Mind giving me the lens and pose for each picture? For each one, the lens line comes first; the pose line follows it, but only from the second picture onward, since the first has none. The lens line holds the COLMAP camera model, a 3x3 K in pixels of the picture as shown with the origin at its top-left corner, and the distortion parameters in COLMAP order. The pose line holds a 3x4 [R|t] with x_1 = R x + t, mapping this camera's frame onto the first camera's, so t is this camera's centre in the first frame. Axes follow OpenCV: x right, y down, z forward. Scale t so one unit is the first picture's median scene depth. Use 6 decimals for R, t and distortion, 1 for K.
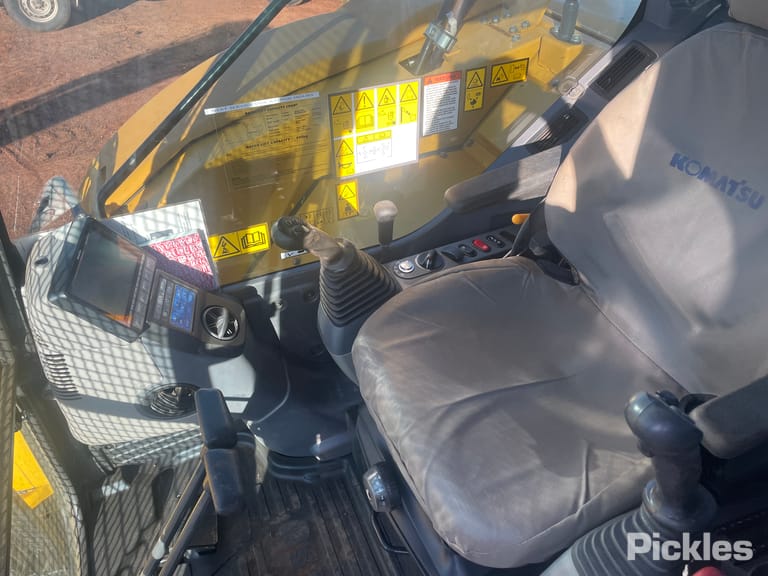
lens RADIAL K [[582.1, 0, 385.7], [0, 582.1, 273.8], [0, 0, 1]] dist [0.090186, -0.120360]
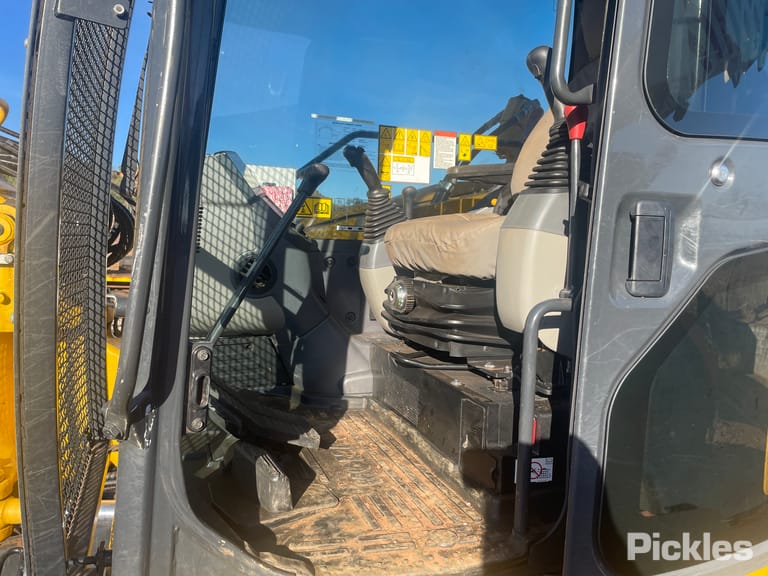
lens RADIAL K [[582.1, 0, 385.7], [0, 582.1, 273.8], [0, 0, 1]] dist [0.090186, -0.120360]
pose [[0.998189, 0.045113, -0.039798, 0.009775], [-0.059905, 0.806058, -0.588797, 1.009710], [0.005517, 0.590114, 0.807301, -0.137278]]
